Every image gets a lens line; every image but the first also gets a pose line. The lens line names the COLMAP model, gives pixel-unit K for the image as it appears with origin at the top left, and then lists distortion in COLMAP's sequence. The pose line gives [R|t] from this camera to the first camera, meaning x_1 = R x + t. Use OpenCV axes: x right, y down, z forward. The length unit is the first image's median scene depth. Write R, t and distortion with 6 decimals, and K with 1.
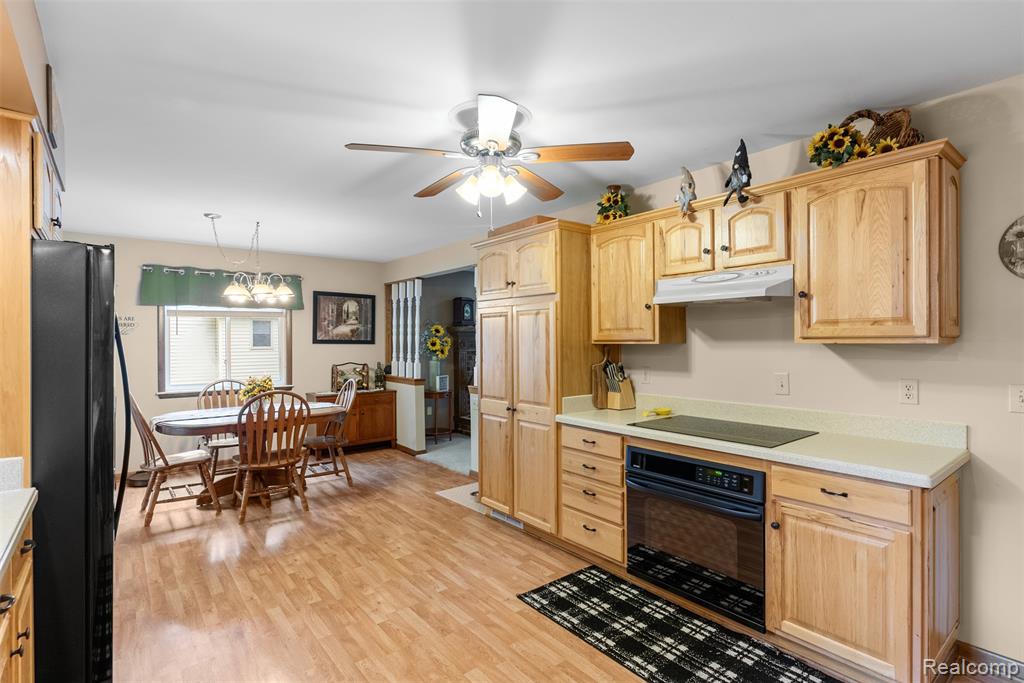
lens RADIAL K [[495.0, 0, 512.0], [0, 495.0, 339.5], [0, 0, 1]] dist [-0.005365, -0.000378]
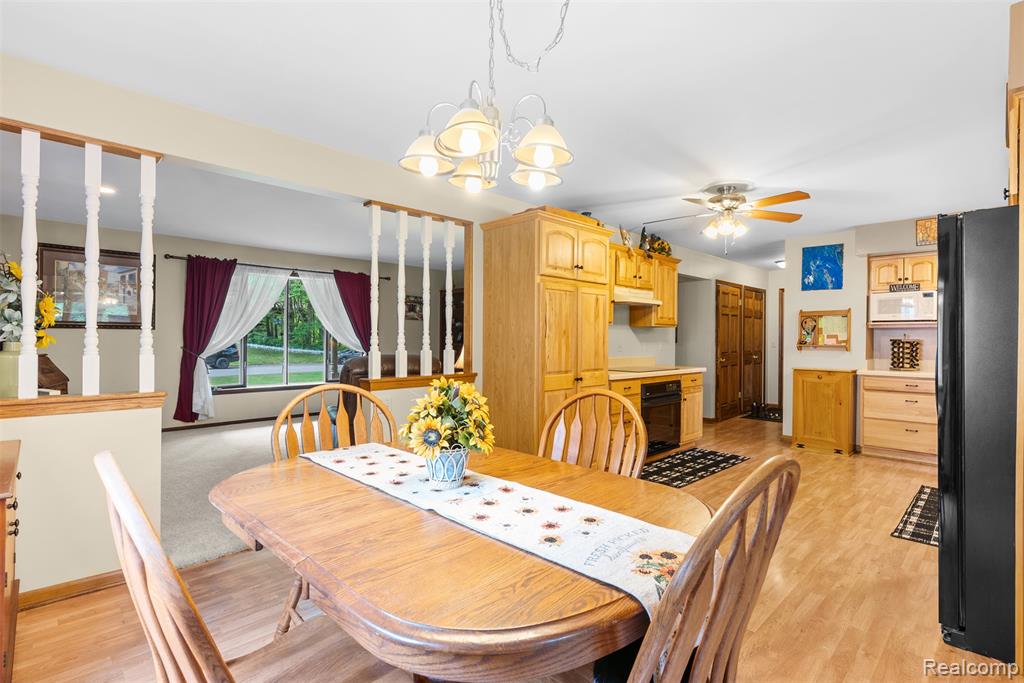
lens RADIAL K [[487.0, 0, 511.8], [0, 487.0, 339.1], [0, 0, 1]] dist [0.001391, 0.000059]
pose [[-0.094421, 0.002603, 0.995529, -0.751407], [-0.011905, 0.999922, -0.003743, 0.038916], [-0.995461, -0.012205, -0.094382, 0.869536]]
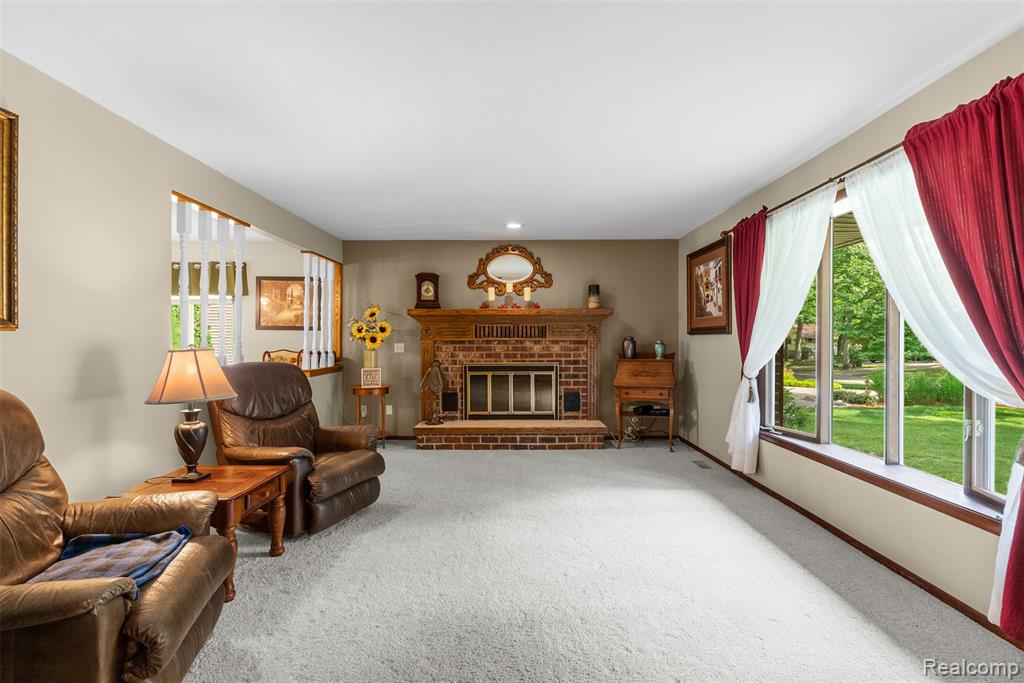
lens RADIAL K [[495.0, 0, 512.0], [0, 495.0, 339.5], [0, 0, 1]] dist [-0.005365, -0.000378]
pose [[0.778627, 0.004409, -0.627472, 0.742908], [-0.001531, 0.999986, 0.005127, 0.026737], [0.627485, -0.003031, 0.778622, 0.668122]]
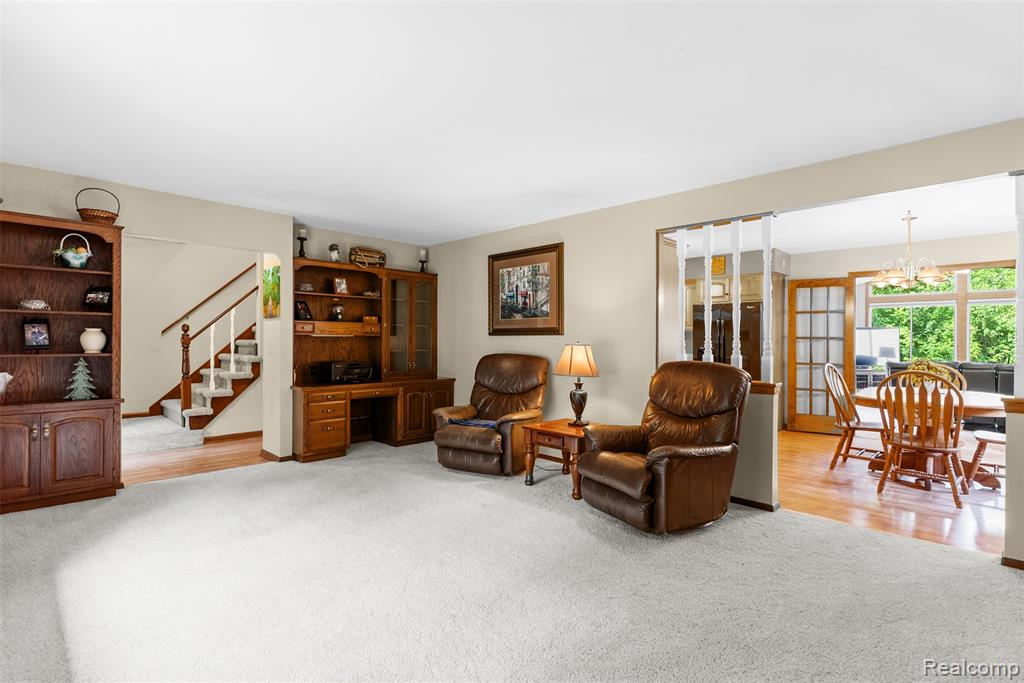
lens RADIAL K [[487.0, 0, 511.8], [0, 487.0, 339.1], [0, 0, 1]] dist [0.001391, 0.000059]
pose [[-0.992961, -0.000615, -0.118436, 0.379116], [-0.000034, 0.999988, -0.004910, 0.034479], [0.118438, -0.004871, -0.992949, 1.644099]]
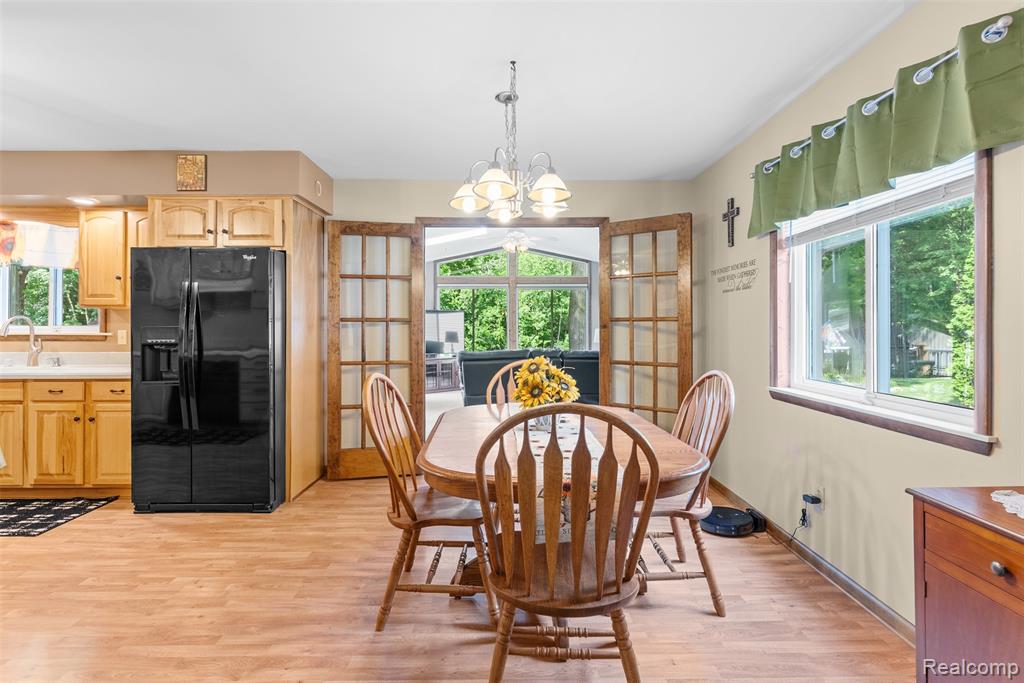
lens RADIAL K [[491.3, 0, 509.4], [0, 491.3, 323.1], [0, 0, 1]] dist [0.001714, -0.000627]
pose [[-0.616483, -0.000337, -0.787368, -0.087678], [0.007219, 0.999955, -0.006081, 0.036540], [0.787335, -0.009433, -0.616453, 1.121875]]
